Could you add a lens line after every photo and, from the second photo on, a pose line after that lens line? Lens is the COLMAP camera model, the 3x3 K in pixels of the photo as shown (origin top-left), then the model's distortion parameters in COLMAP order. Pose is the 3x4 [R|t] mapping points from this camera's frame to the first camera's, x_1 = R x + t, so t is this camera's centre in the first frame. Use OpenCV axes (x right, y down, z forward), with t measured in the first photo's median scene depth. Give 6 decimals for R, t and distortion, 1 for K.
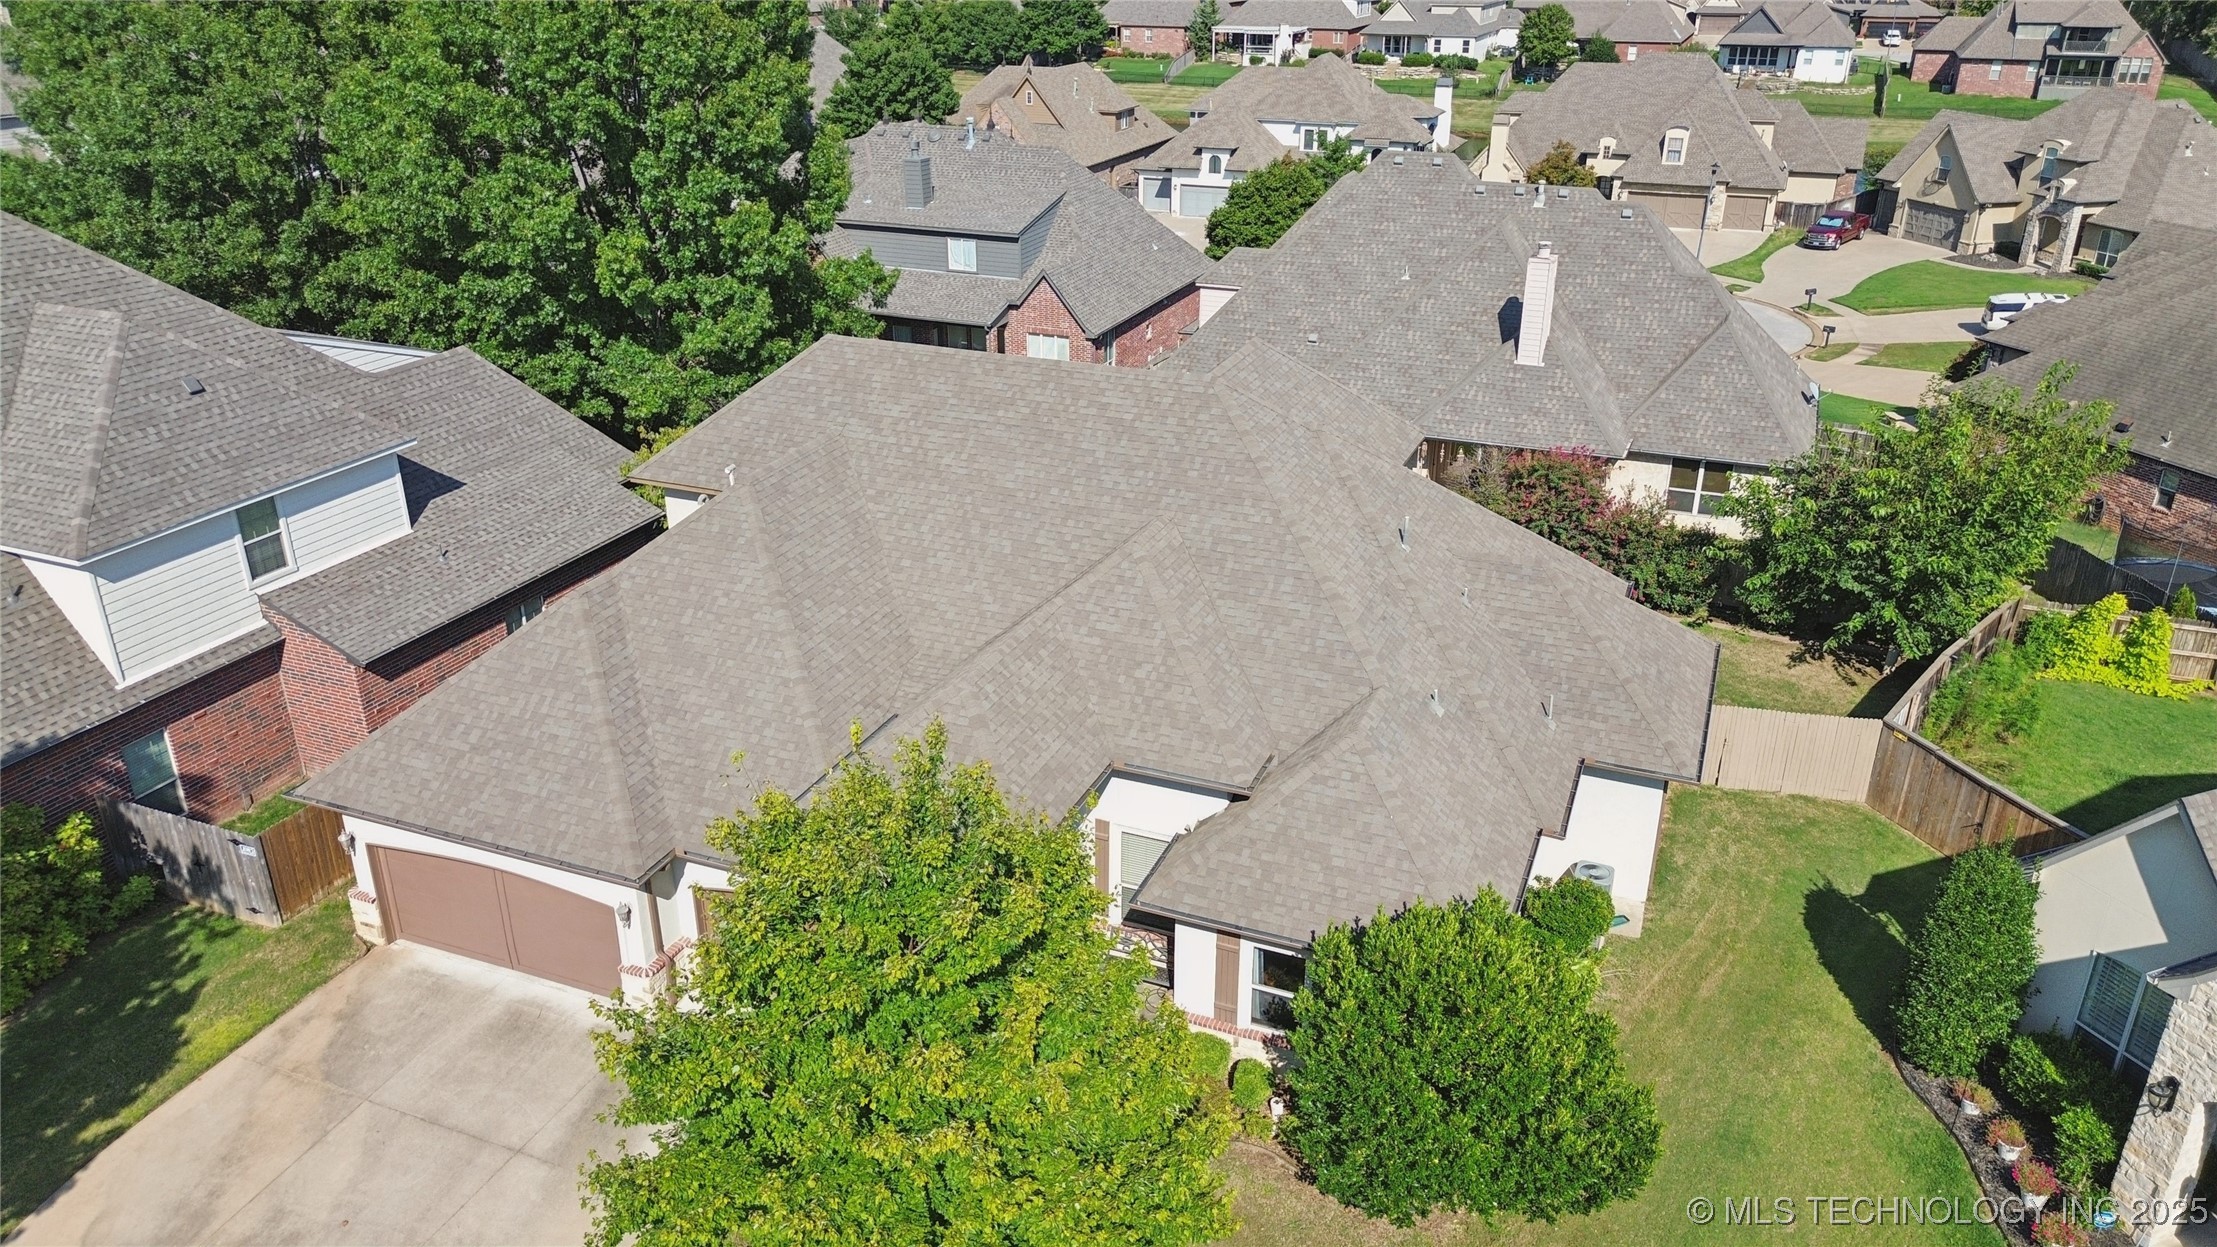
lens RADIAL K [[1580.2, 0, 1090.8], [0, 1580.2, 621.0], [0, 0, 1]] dist [0.060909, -0.061964]
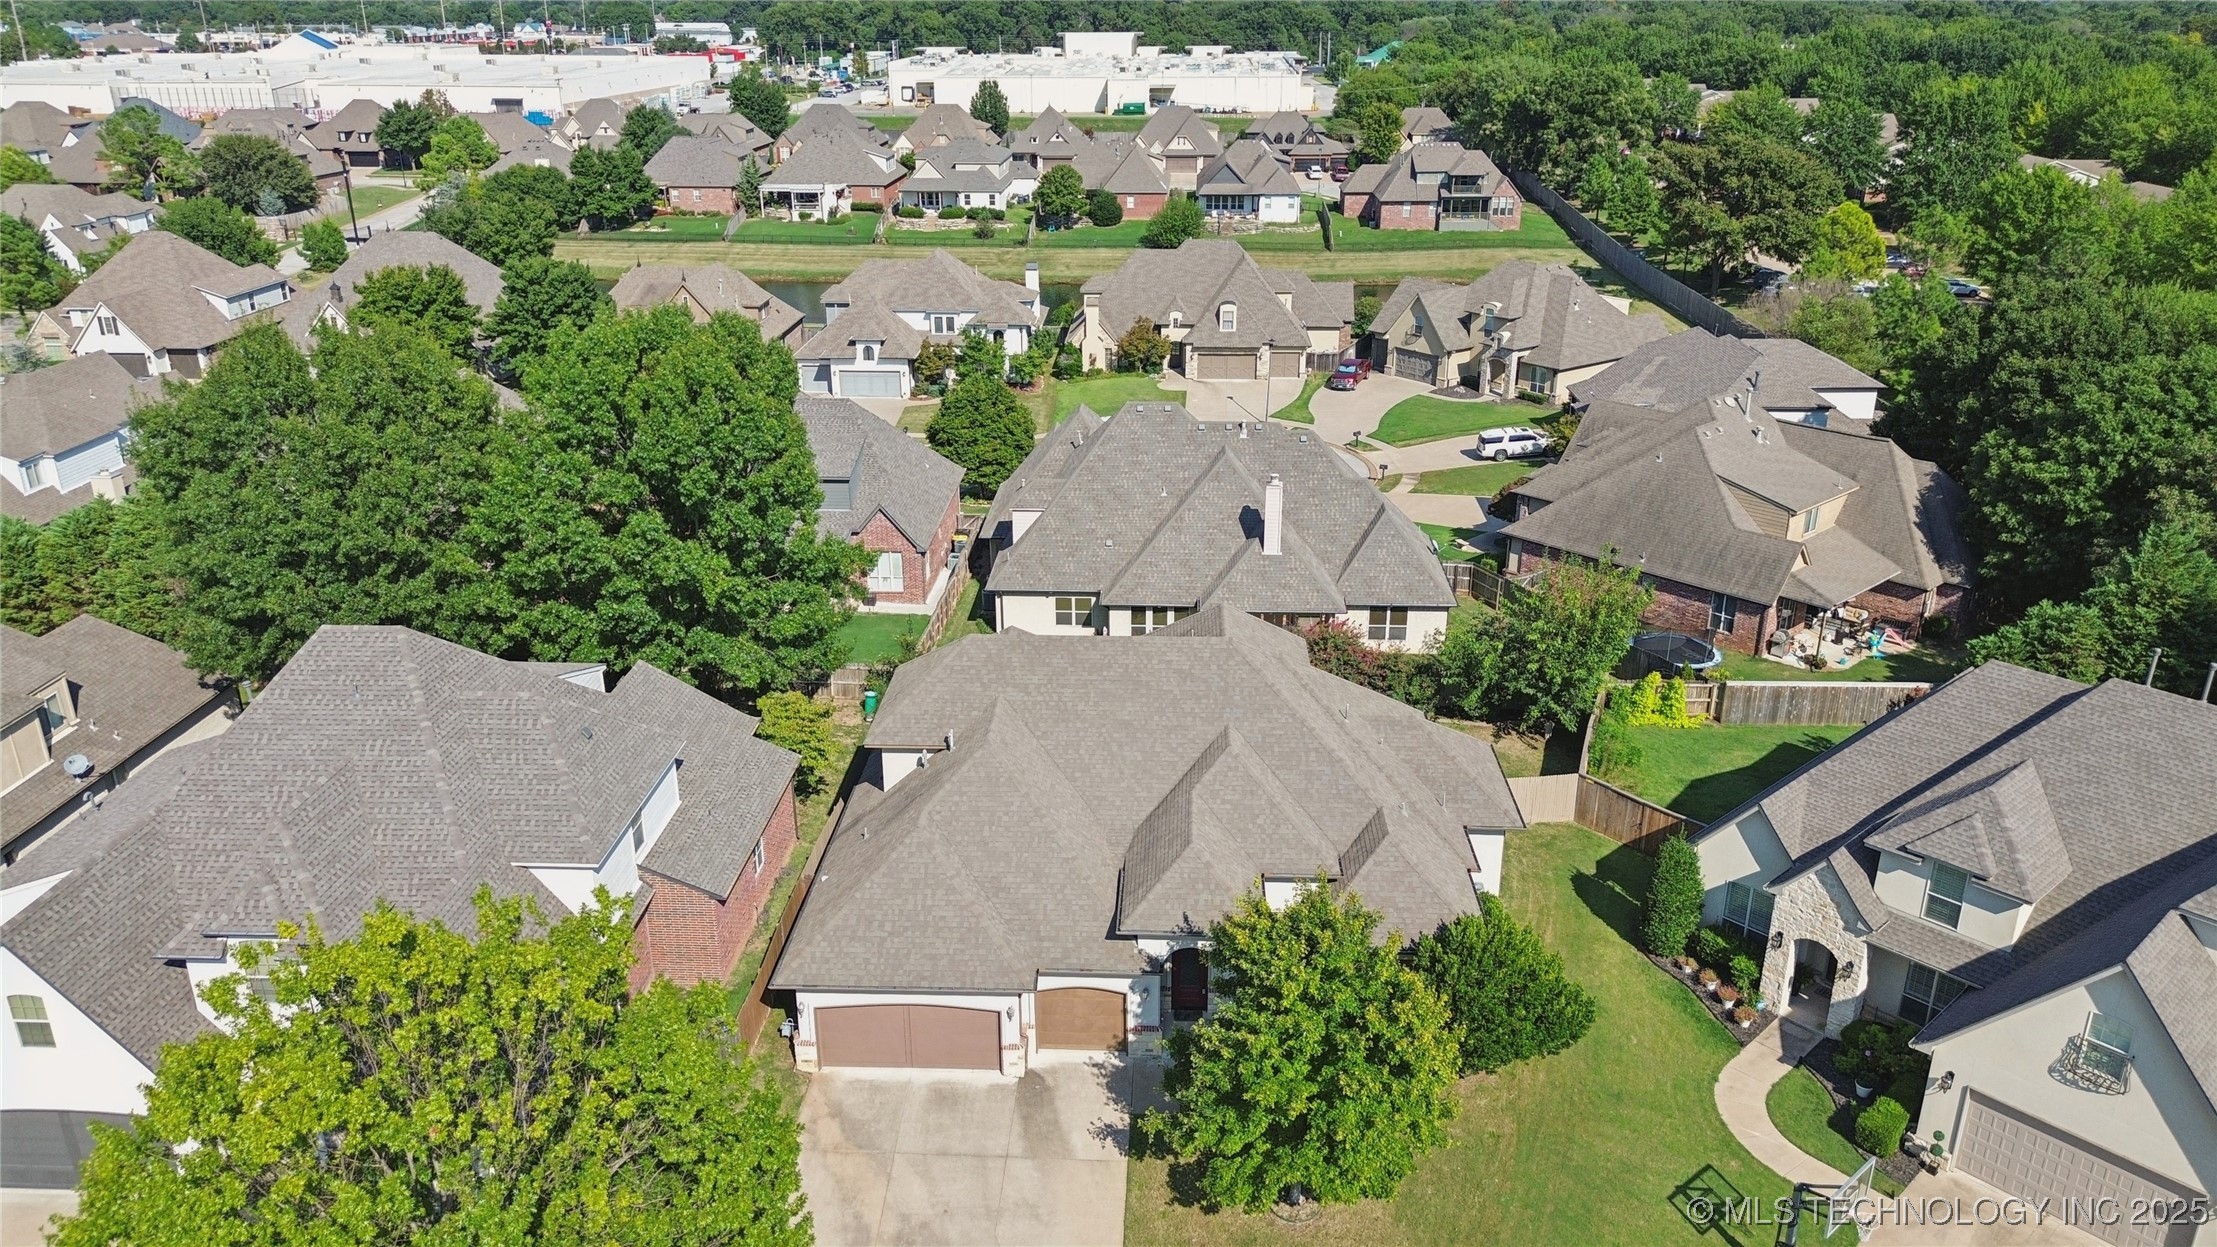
lens RADIAL K [[1580.2, 0, 1100.2], [0, 1580.2, 629.5], [0, 0, 1]] dist [0.060909, -0.061964]
pose [[0.940601, -0.129640, 0.313787, -0.171186], [0.142472, 0.989631, -0.018209, -0.044520], [-0.308173, 0.061833, 0.949319, -0.166671]]
